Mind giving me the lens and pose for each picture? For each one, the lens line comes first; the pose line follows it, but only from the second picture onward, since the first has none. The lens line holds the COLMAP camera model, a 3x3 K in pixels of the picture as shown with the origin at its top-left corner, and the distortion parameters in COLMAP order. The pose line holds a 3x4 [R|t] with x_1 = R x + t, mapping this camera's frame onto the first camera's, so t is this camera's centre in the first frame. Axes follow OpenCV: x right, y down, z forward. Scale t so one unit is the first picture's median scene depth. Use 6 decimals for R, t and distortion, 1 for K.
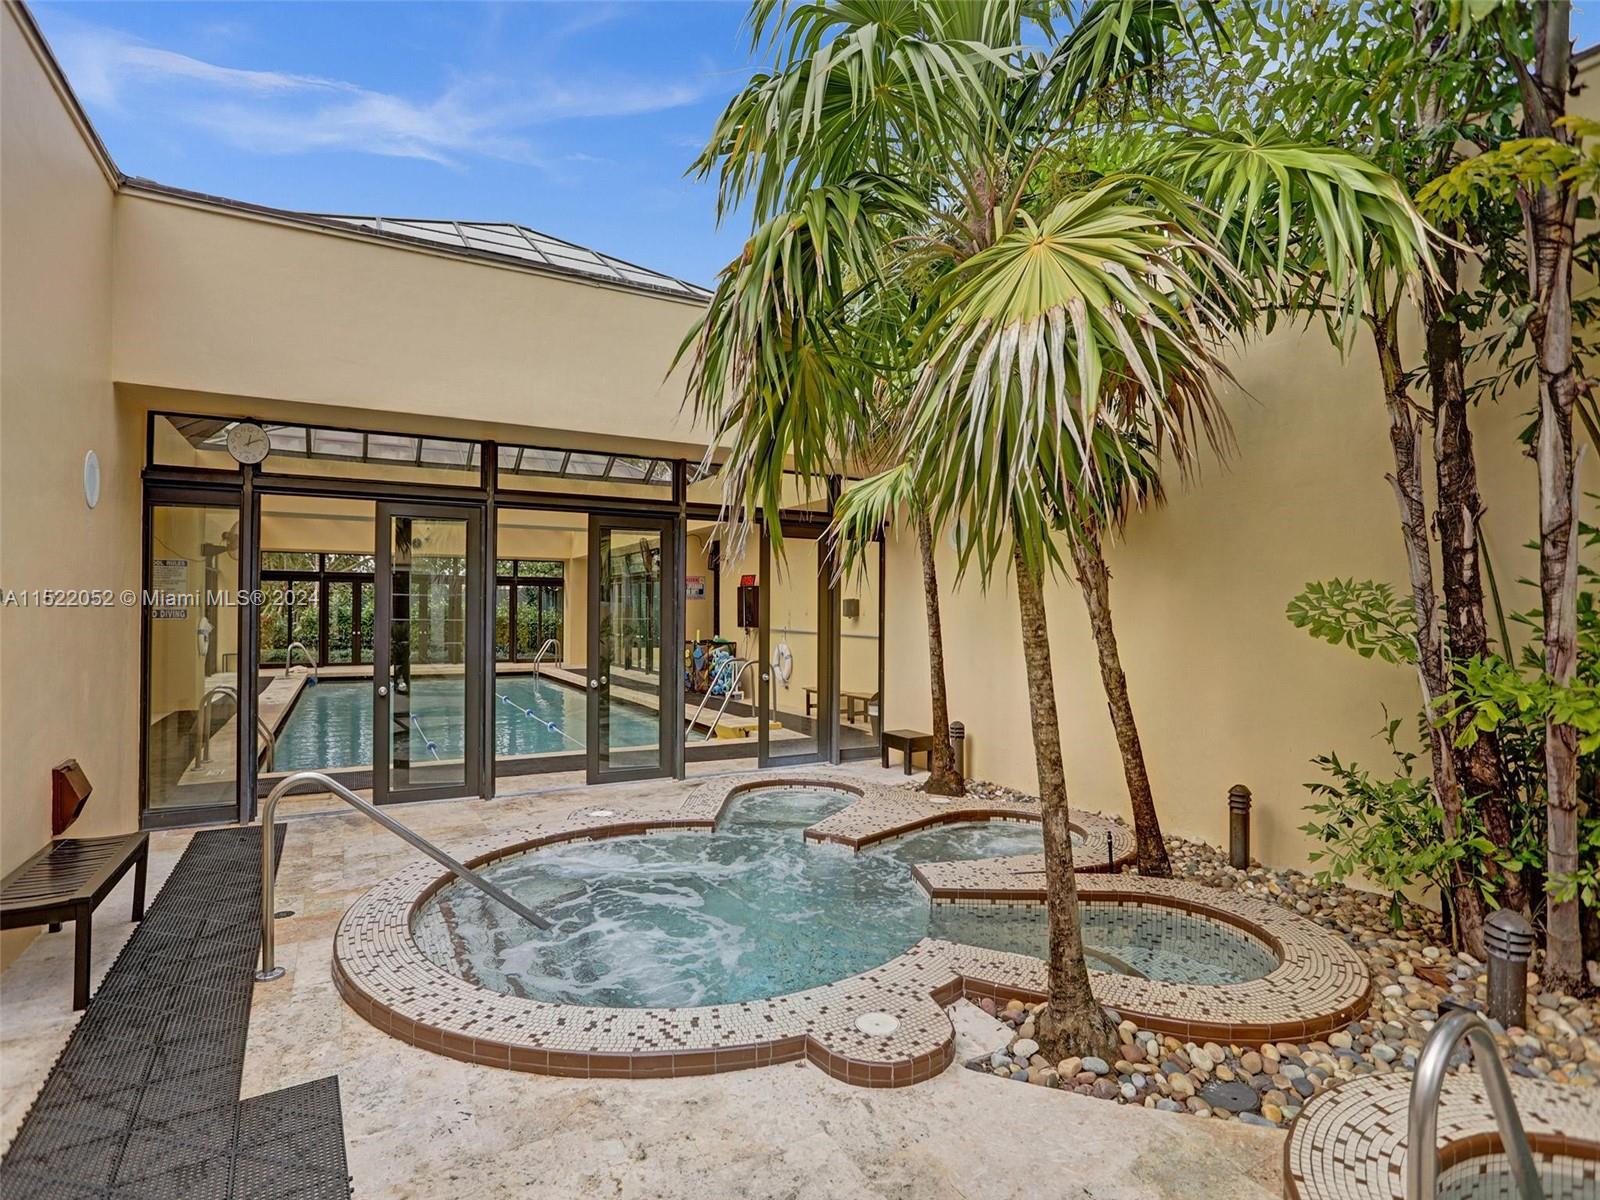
lens RADIAL K [[799.5, 0, 800.0], [0, 799.5, 600.0], [0, 0, 1]] dist [-0.020855, 0.000438]
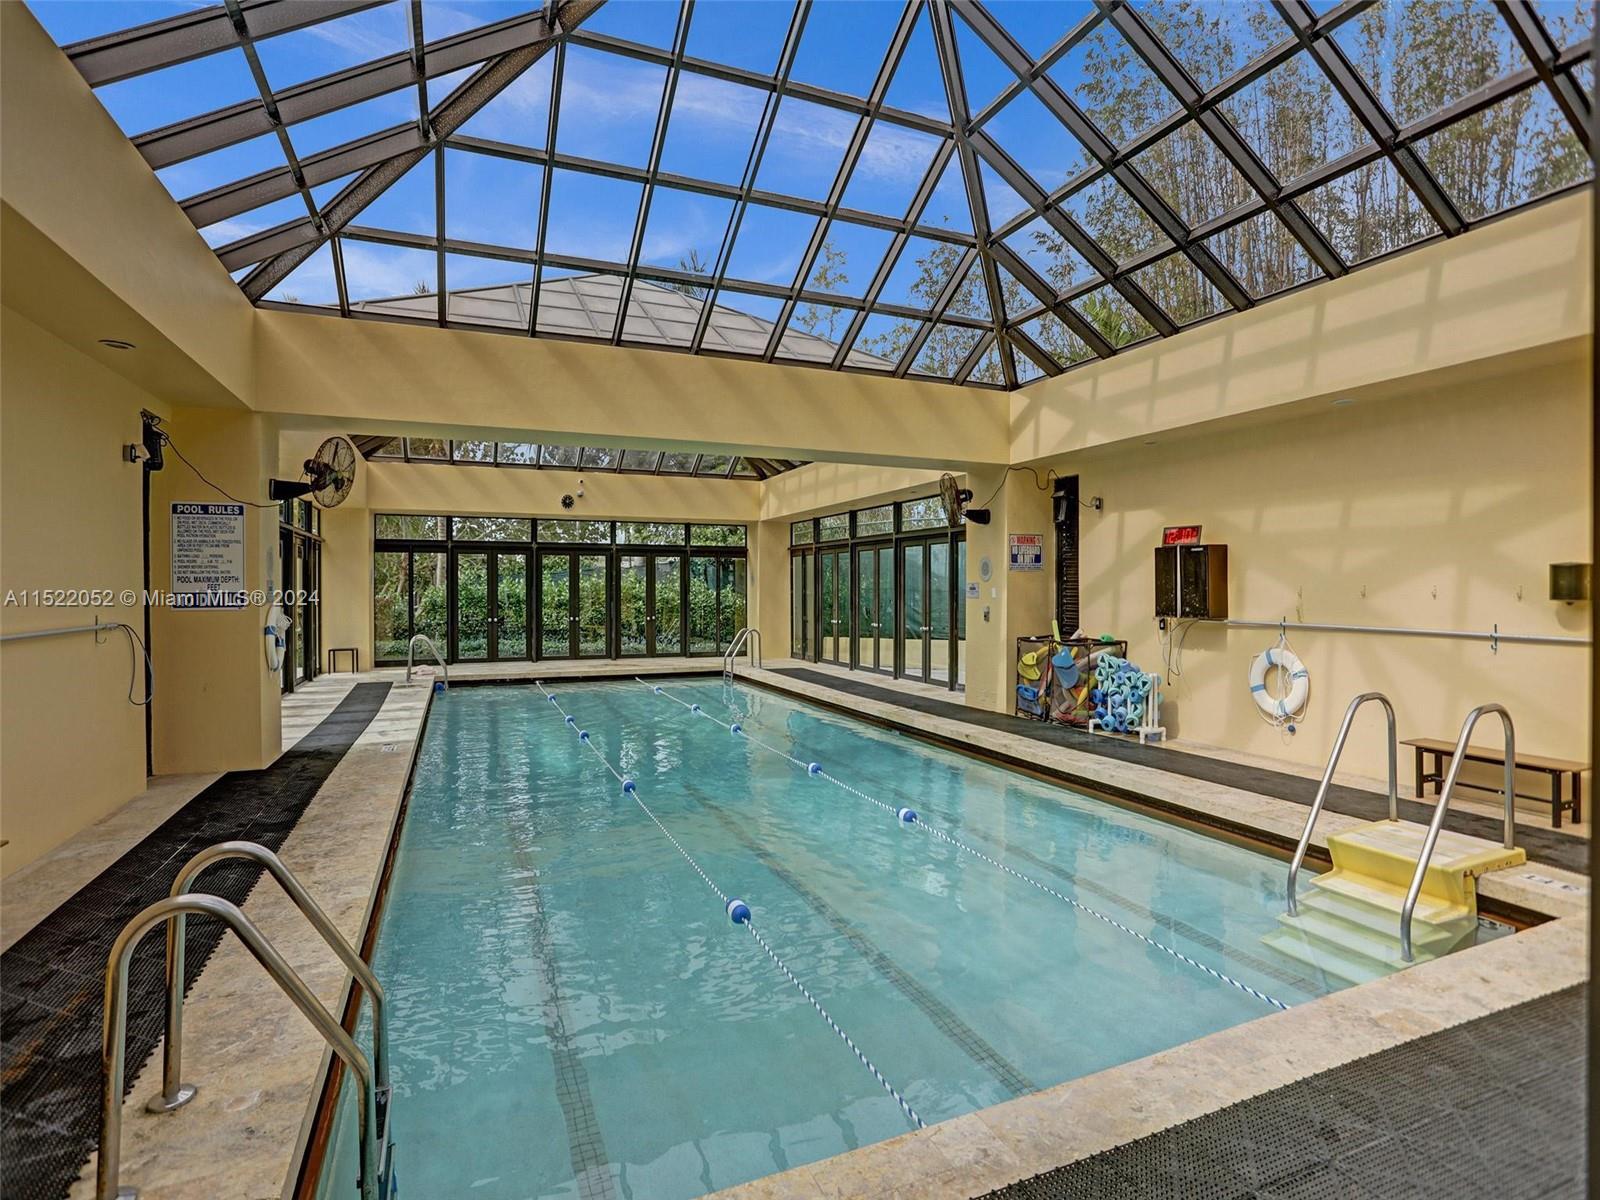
lens RADIAL K [[799.5, 0, 800.0], [0, 799.5, 600.0], [0, 0, 1]] dist [-0.020855, 0.000438]
pose [[0.993630, -0.003953, -0.112624, -0.182155], [0.007146, 0.999583, 0.027963, 0.003375], [0.112466, -0.028590, 0.993244, 0.277115]]
